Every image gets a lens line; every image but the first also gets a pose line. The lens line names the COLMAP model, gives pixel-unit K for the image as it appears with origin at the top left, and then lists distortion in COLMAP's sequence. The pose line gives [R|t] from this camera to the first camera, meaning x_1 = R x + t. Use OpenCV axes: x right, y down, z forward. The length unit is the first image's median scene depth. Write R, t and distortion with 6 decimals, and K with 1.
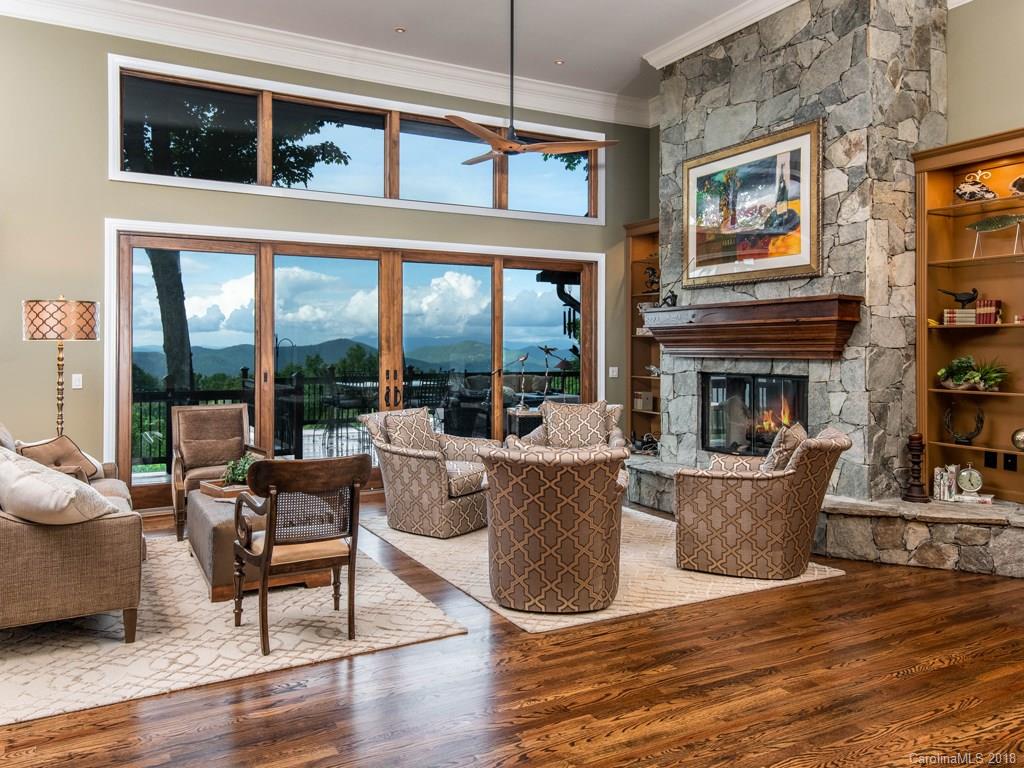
lens RADIAL K [[798.7, 0, 512.0], [0, 798.7, 384.0], [0, 0, 1]] dist [0.029974, -0.003865]
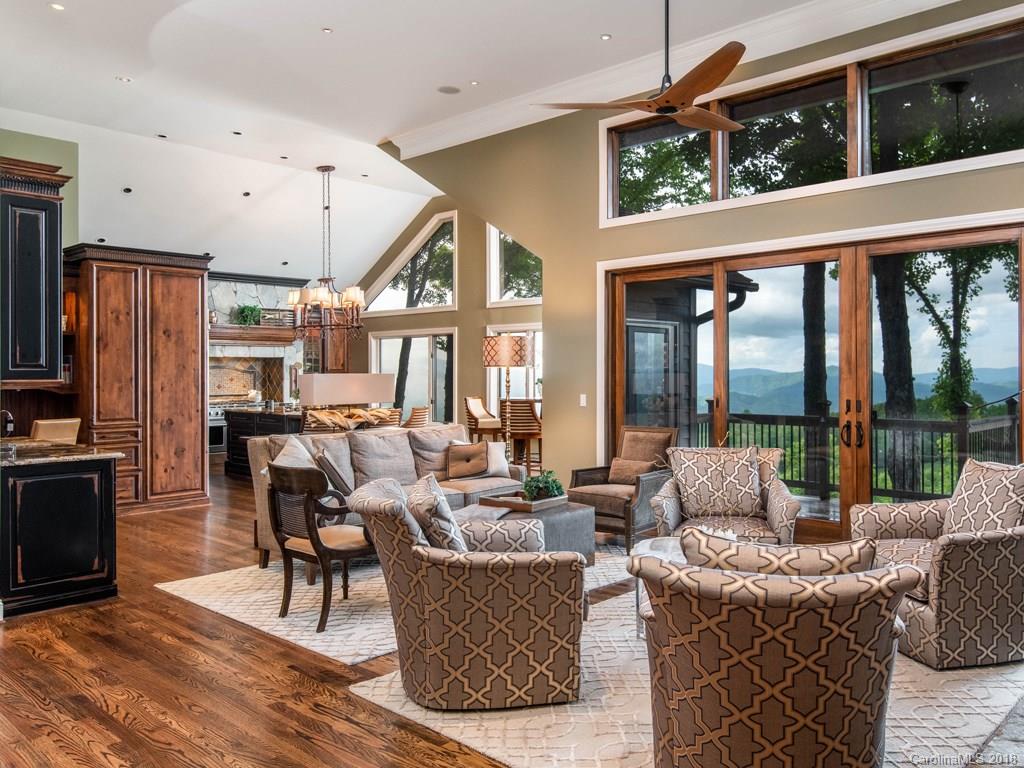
lens RADIAL K [[798.7, 0, 512.0], [0, 798.7, 384.0], [0, 0, 1]] dist [0.029974, -0.003865]
pose [[0.316194, 0.006202, -0.948674, 0.869391], [-0.040446, 0.999158, -0.006948, -0.026337], [0.947832, 0.040568, 0.316178, 0.826955]]
